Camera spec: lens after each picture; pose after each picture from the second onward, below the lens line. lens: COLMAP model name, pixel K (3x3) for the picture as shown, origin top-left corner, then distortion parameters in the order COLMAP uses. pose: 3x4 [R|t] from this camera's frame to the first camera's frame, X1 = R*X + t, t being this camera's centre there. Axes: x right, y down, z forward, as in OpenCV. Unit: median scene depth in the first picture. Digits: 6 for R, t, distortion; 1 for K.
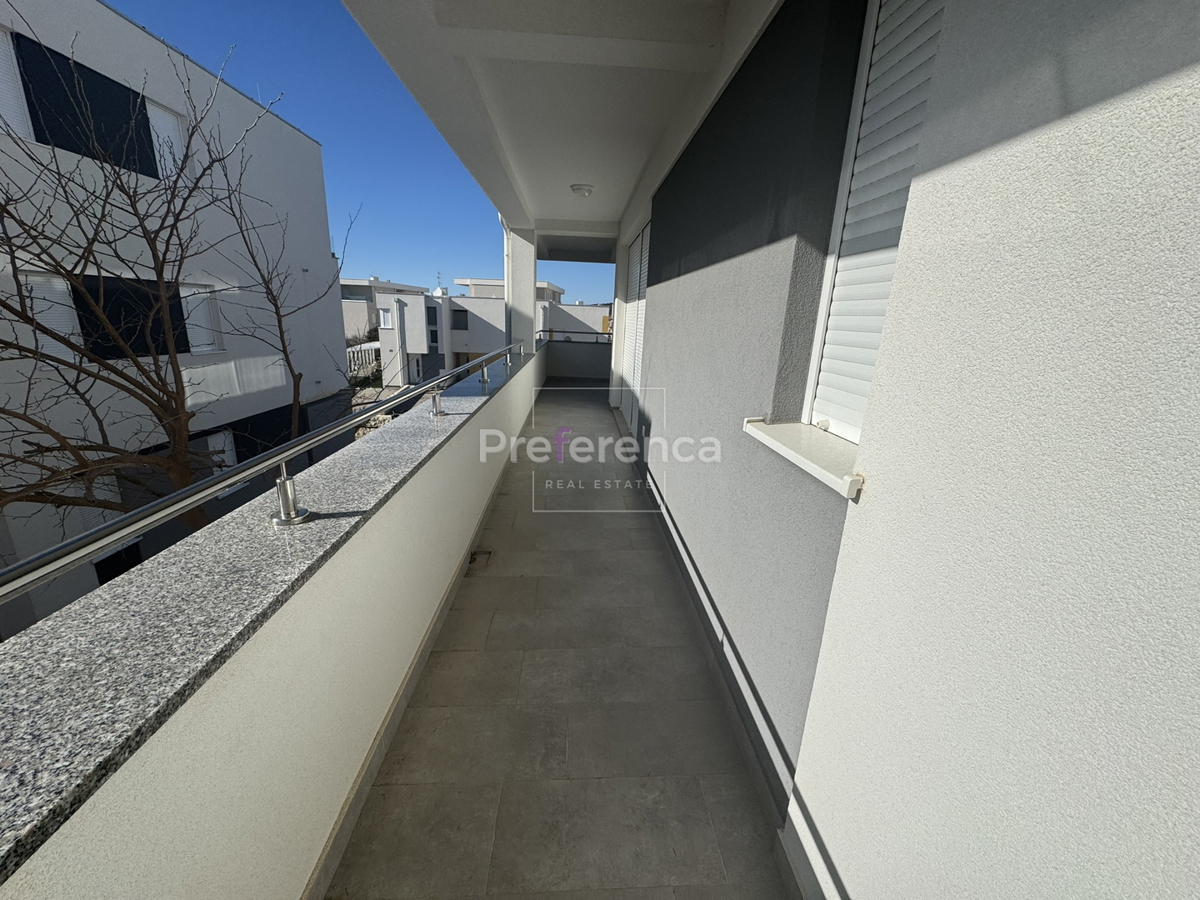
lens RADIAL K [[474.5, 0, 591.5], [0, 474.5, 459.6], [0, 0, 1]] dist [0.000037, 0.000249]
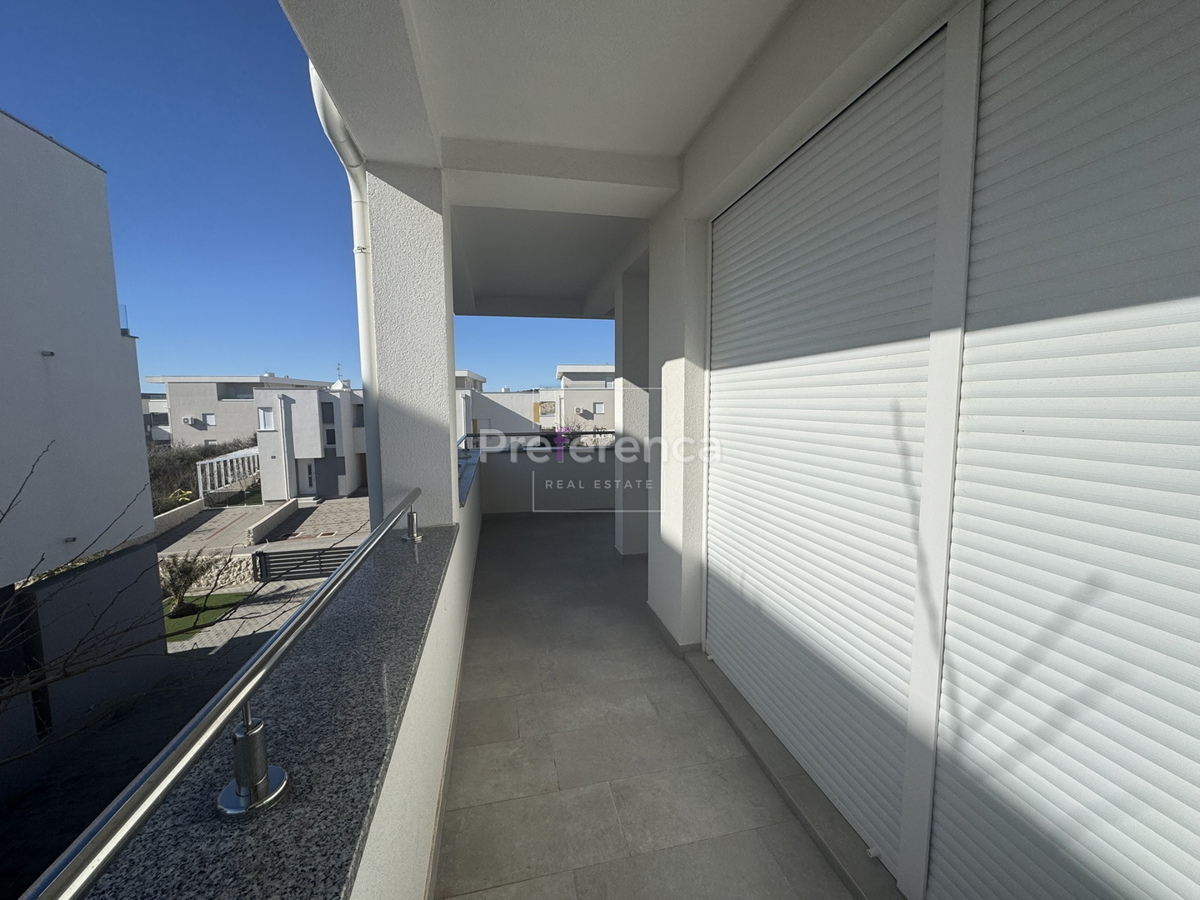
lens RADIAL K [[474.5, 0, 579.7], [0, 474.5, 455.8], [0, 0, 1]] dist [0.000037, 0.000249]
pose [[0.988880, -0.063899, 0.134287, -0.017942], [0.086805, 0.981207, -0.172329, -0.048473], [-0.120752, 0.182069, 0.975843, 0.152817]]
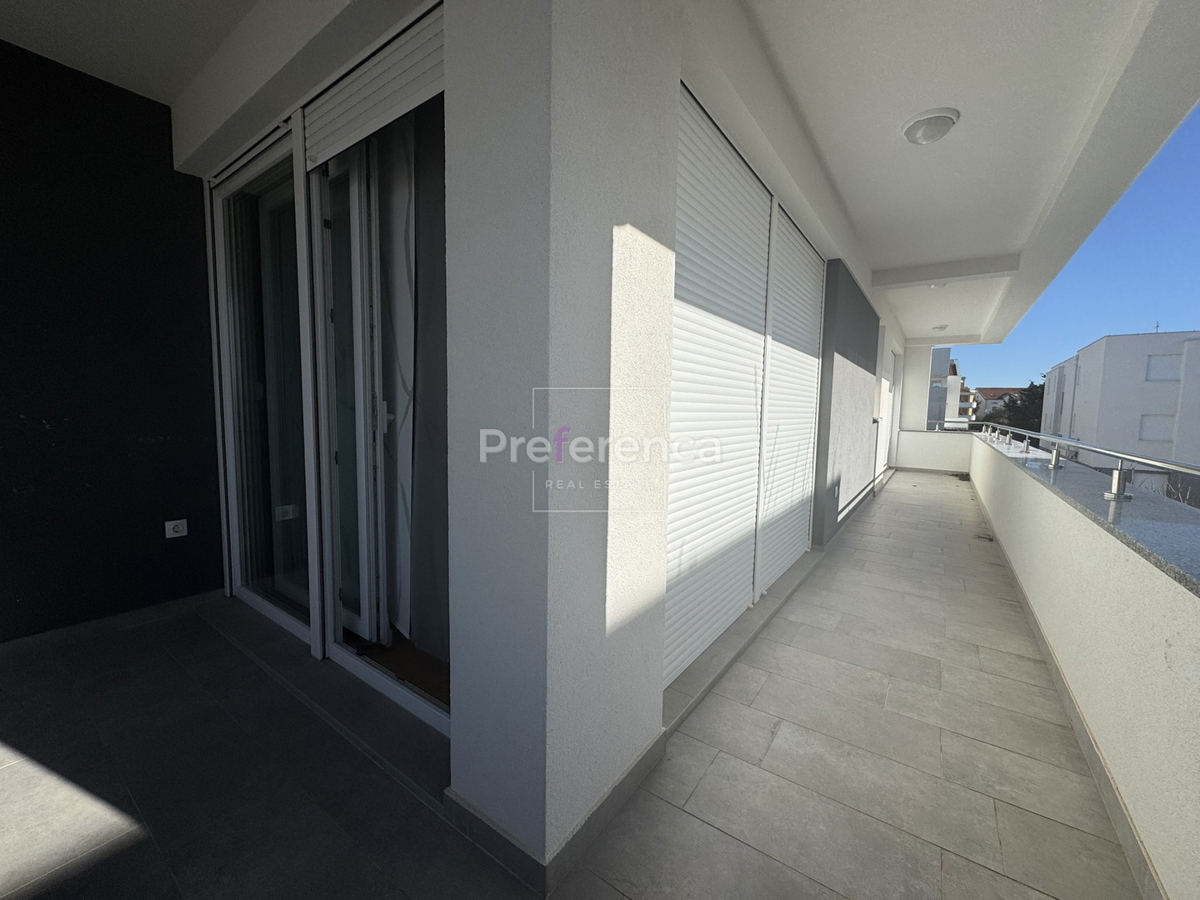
lens RADIAL K [[474.5, 0, 600.4], [0, 474.5, 449.8], [0, 0, 1]] dist [0.000037, 0.000249]
pose [[-0.793011, -0.106037, 0.599908, -0.011857], [0.113657, 0.941694, 0.316692, -0.083731], [-0.598511, 0.319324, -0.734722, 0.314525]]
